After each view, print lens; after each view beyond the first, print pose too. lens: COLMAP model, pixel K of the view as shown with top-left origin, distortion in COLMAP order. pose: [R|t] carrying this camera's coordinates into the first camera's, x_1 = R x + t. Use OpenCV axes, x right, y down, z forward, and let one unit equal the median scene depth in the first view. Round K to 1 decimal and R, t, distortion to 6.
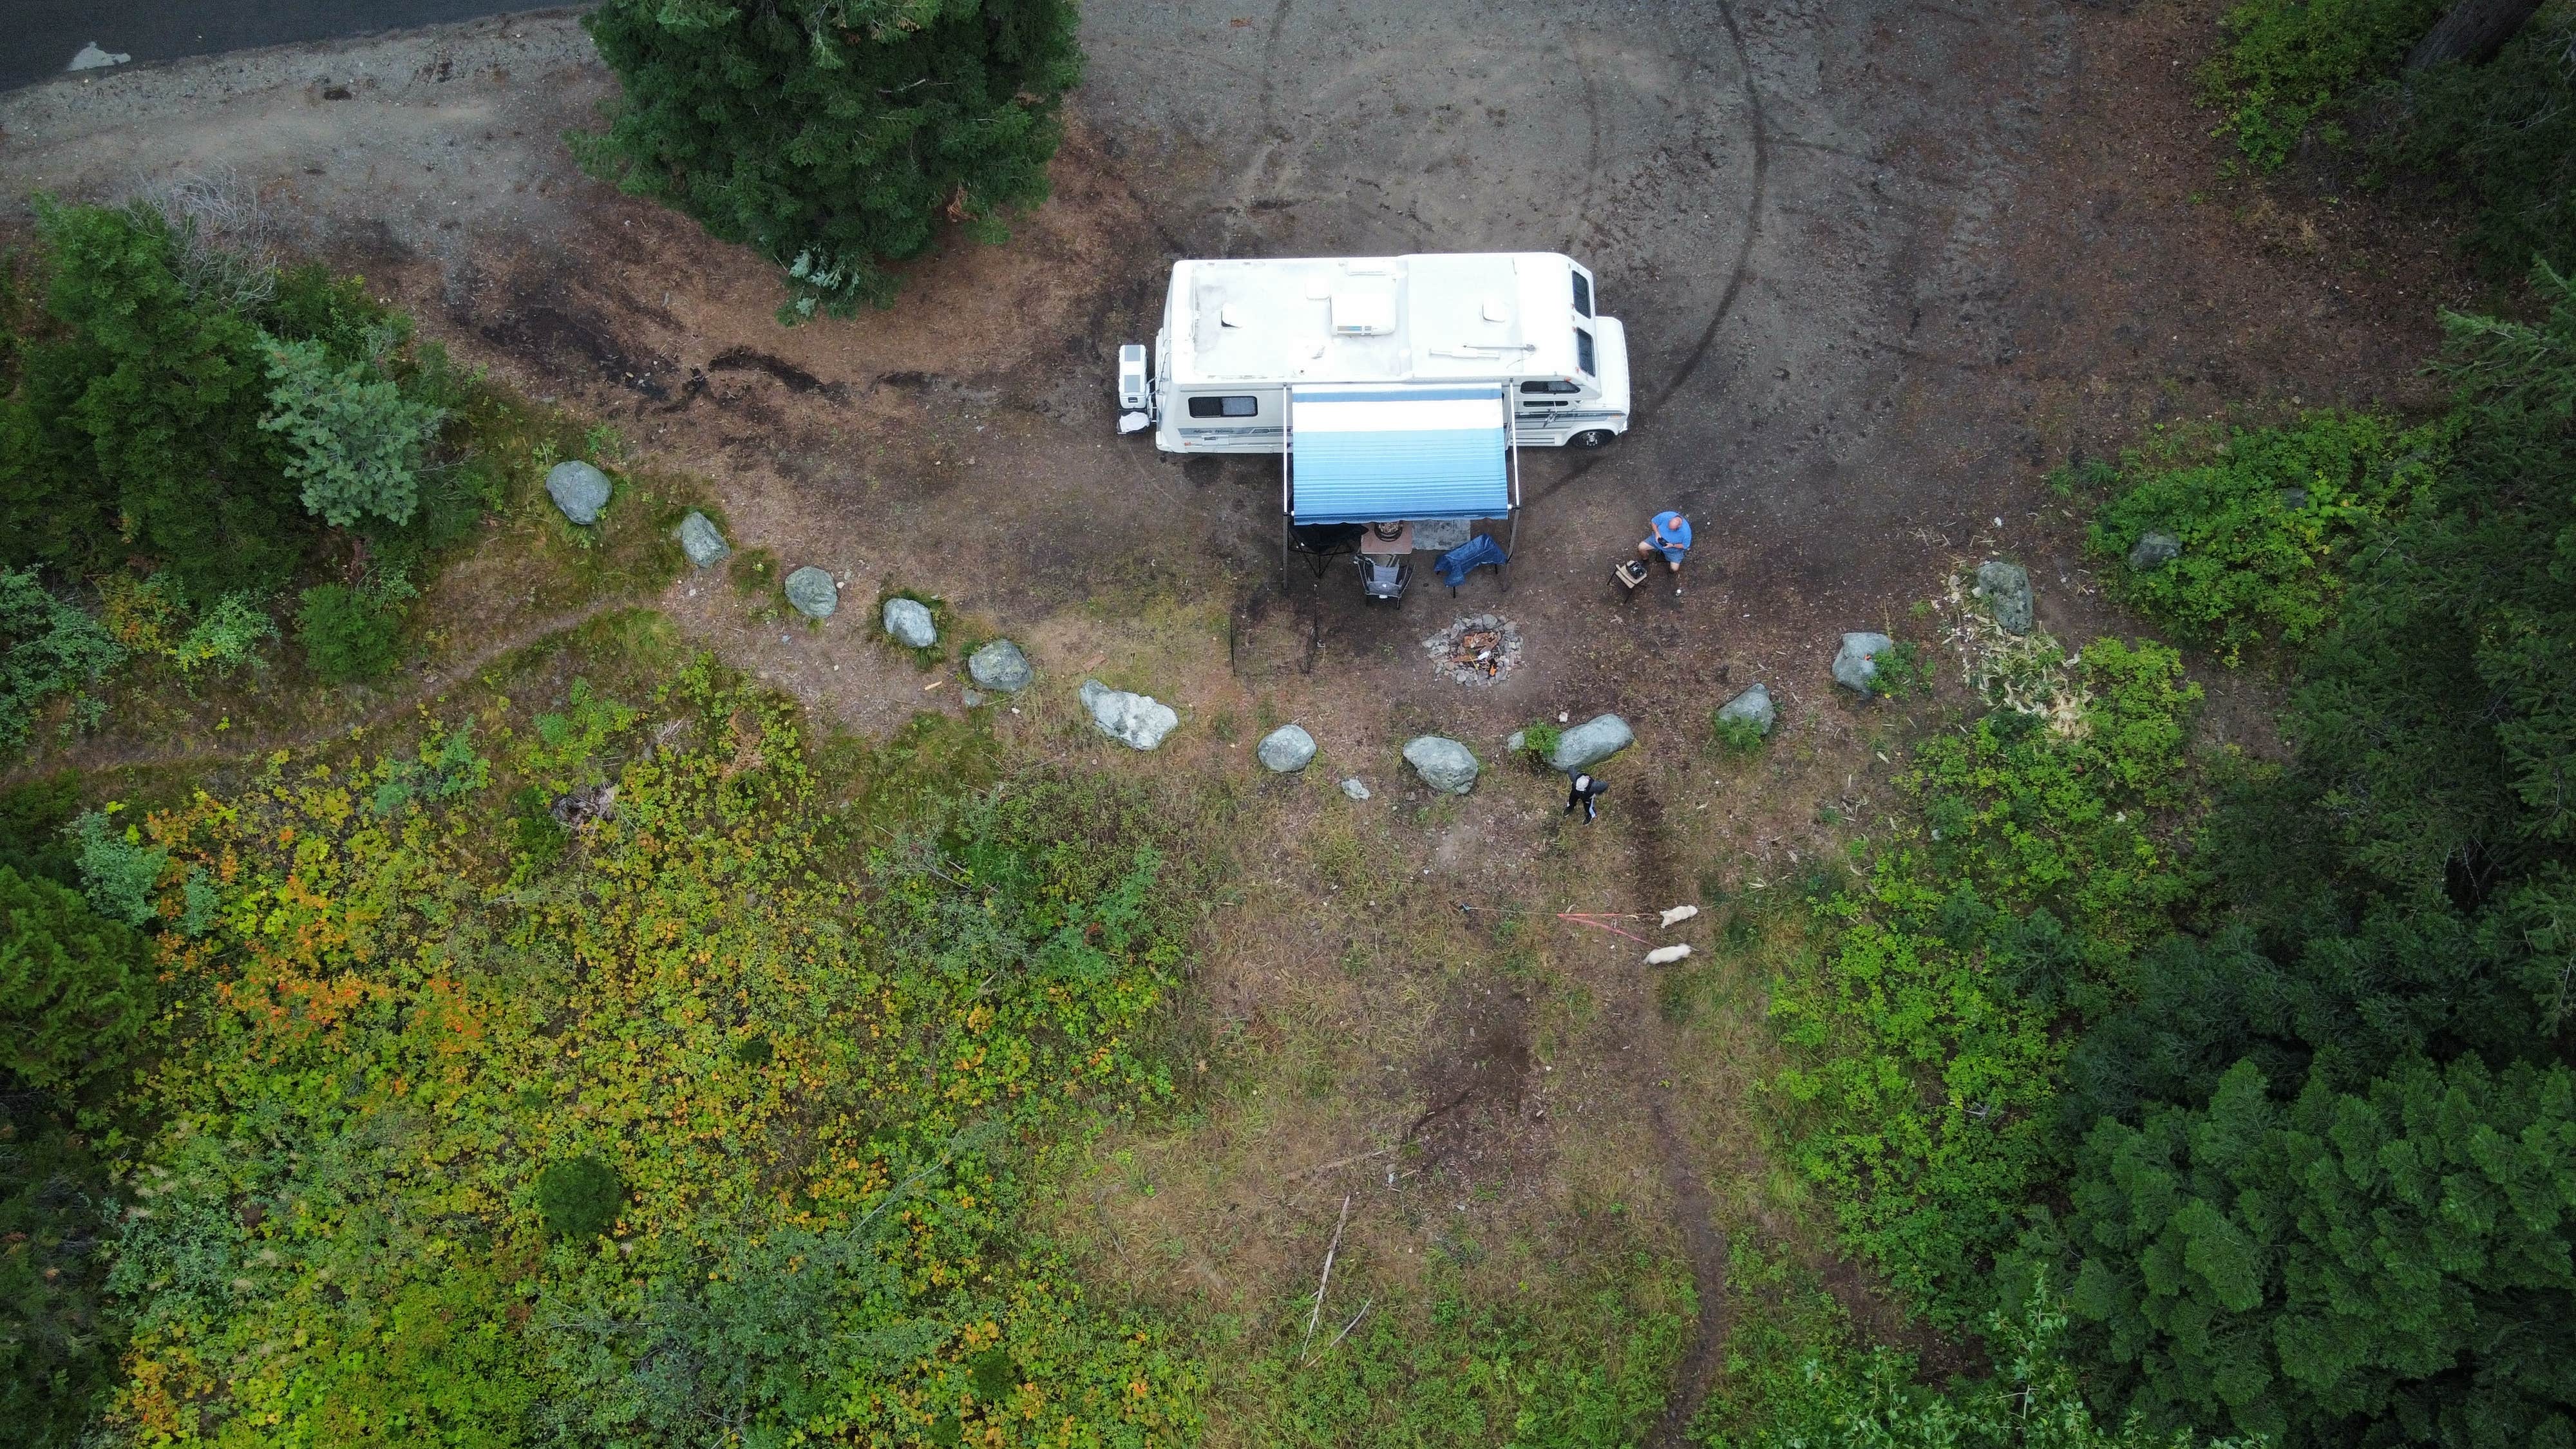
lens RADIAL K [[1958.9, 0, 1291.2], [0, 1958.9, 724.8], [0, 0, 1]] dist [0.012630, 0.004365]
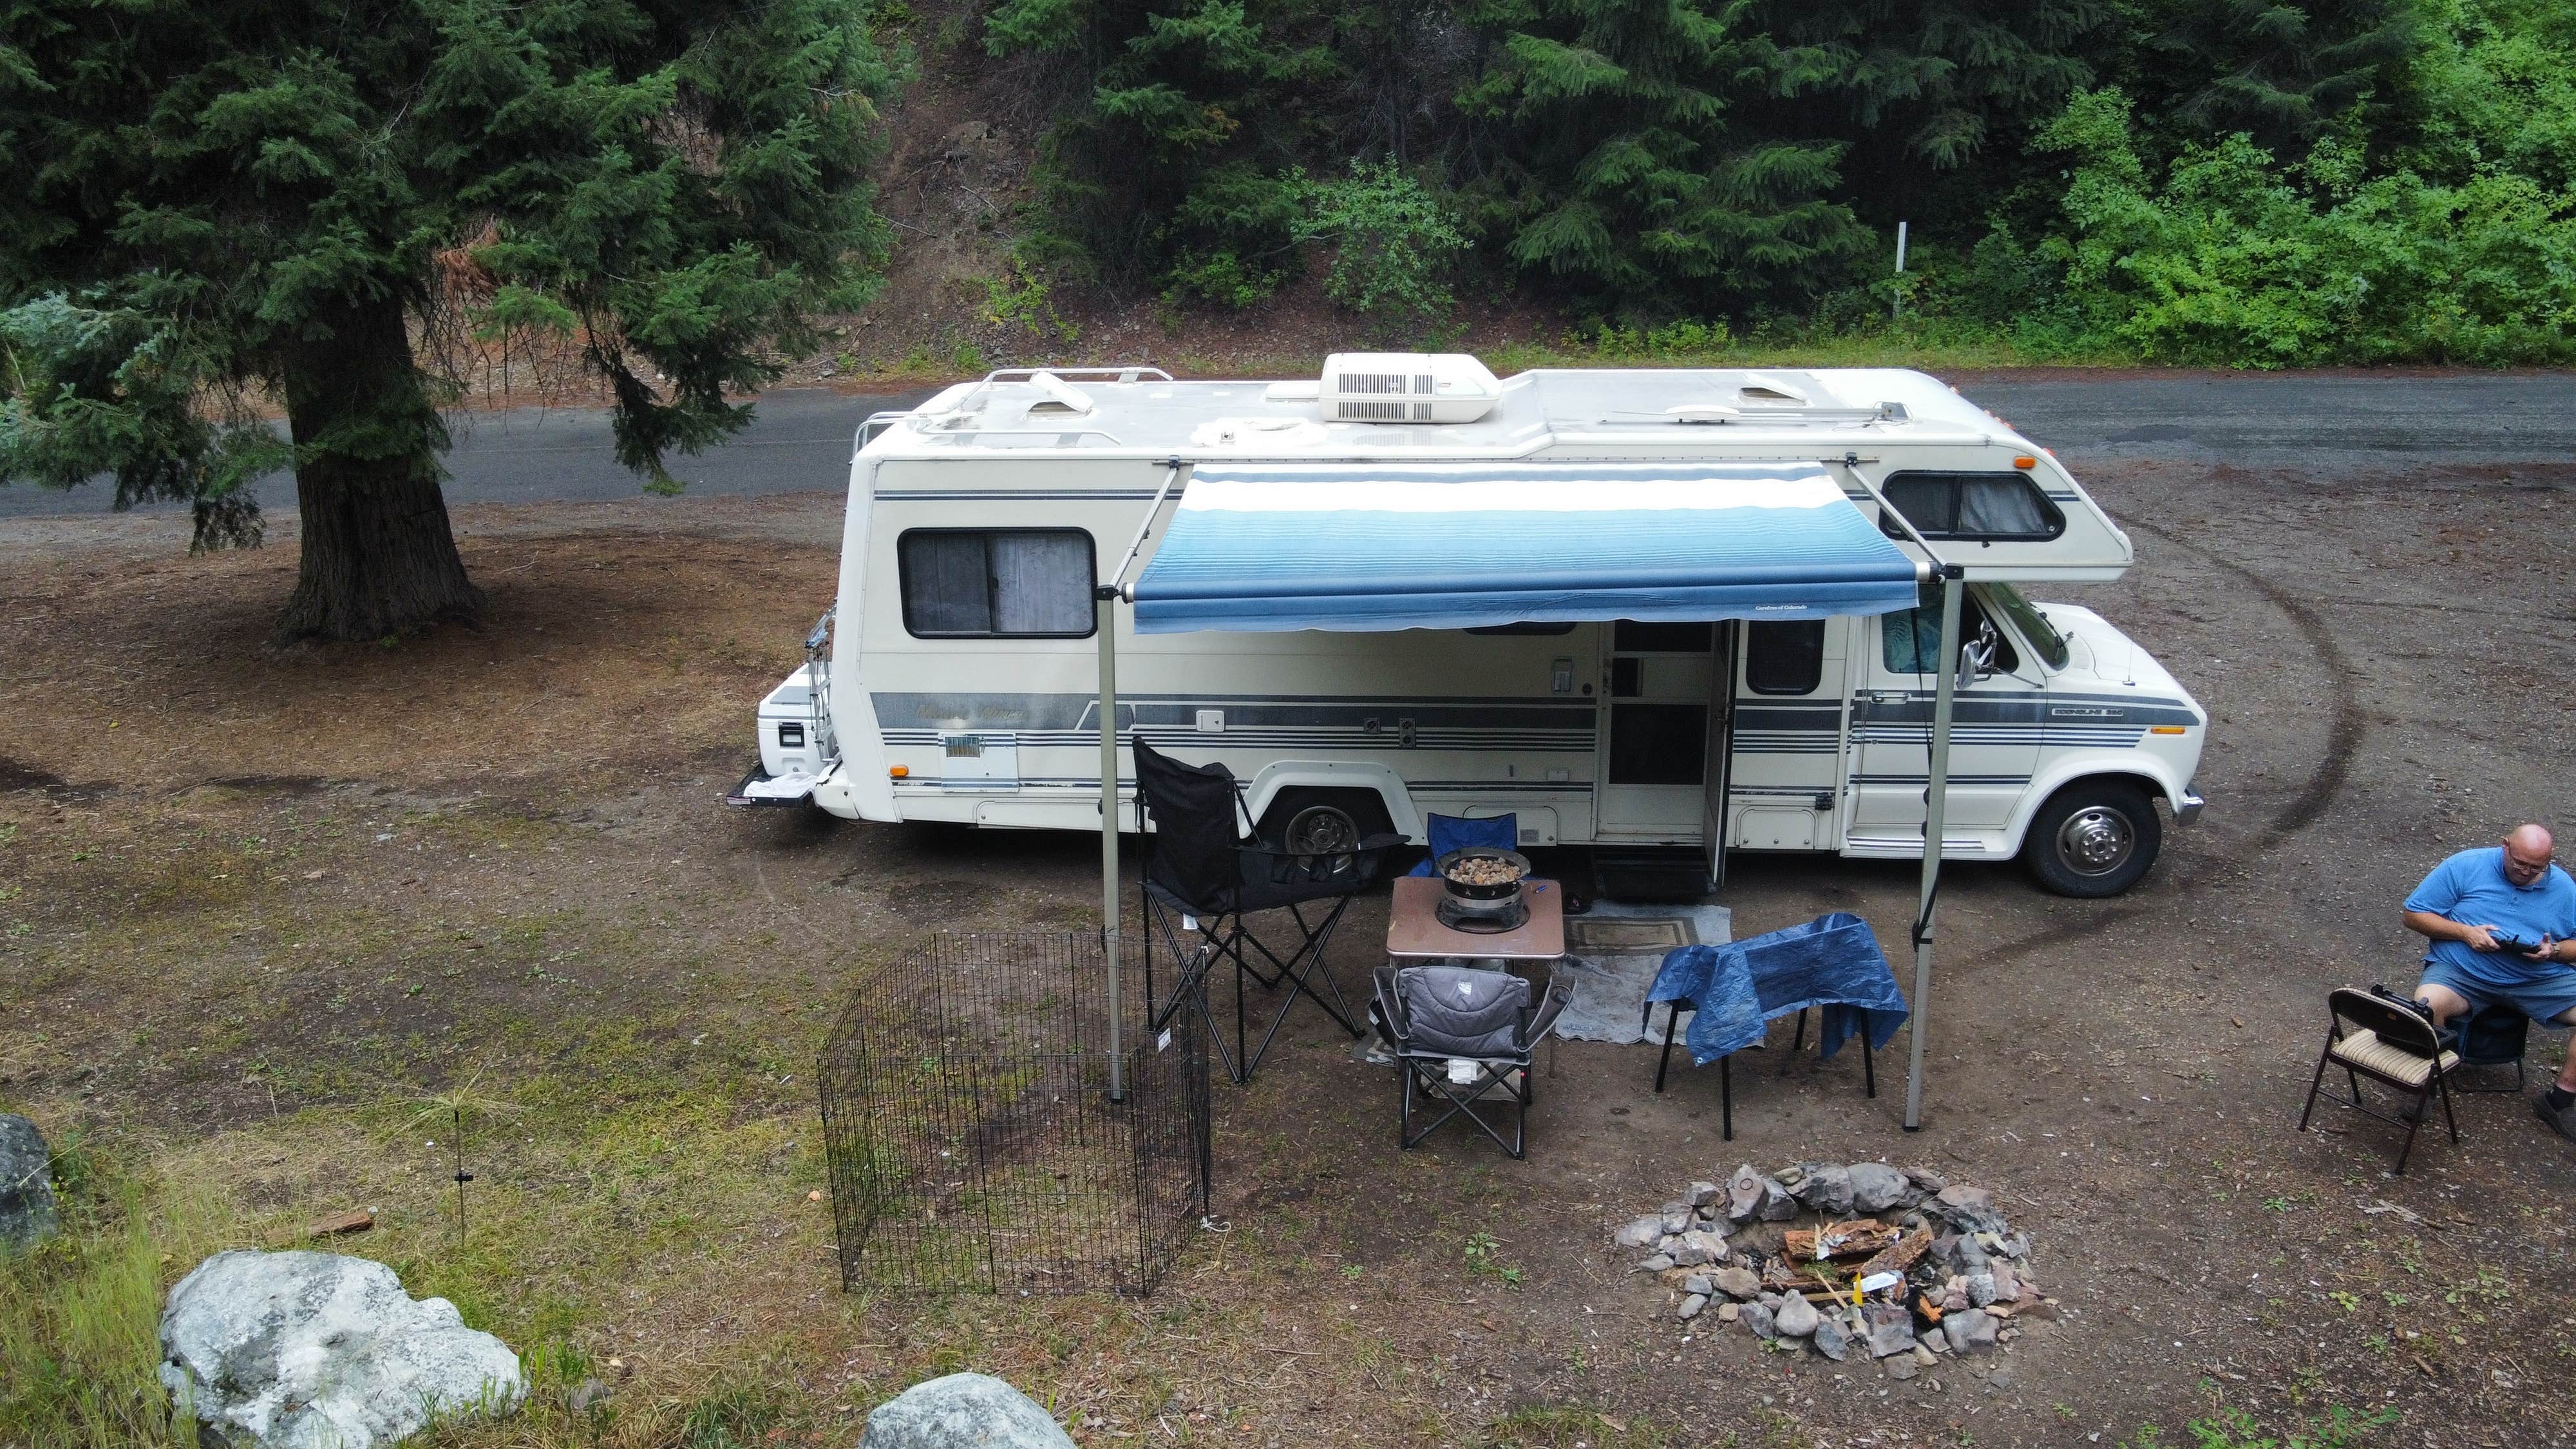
lens RADIAL K [[1958.9, 0, 1286.0], [0, 1958.9, 723.5], [0, 0, 1]] dist [0.012630, 0.004365]
pose [[0.996140, 0.016857, -0.086140, 0.044213], [-0.076293, 0.651540, -0.754768, 0.105414], [0.043400, 0.758427, 0.650312, 0.765414]]
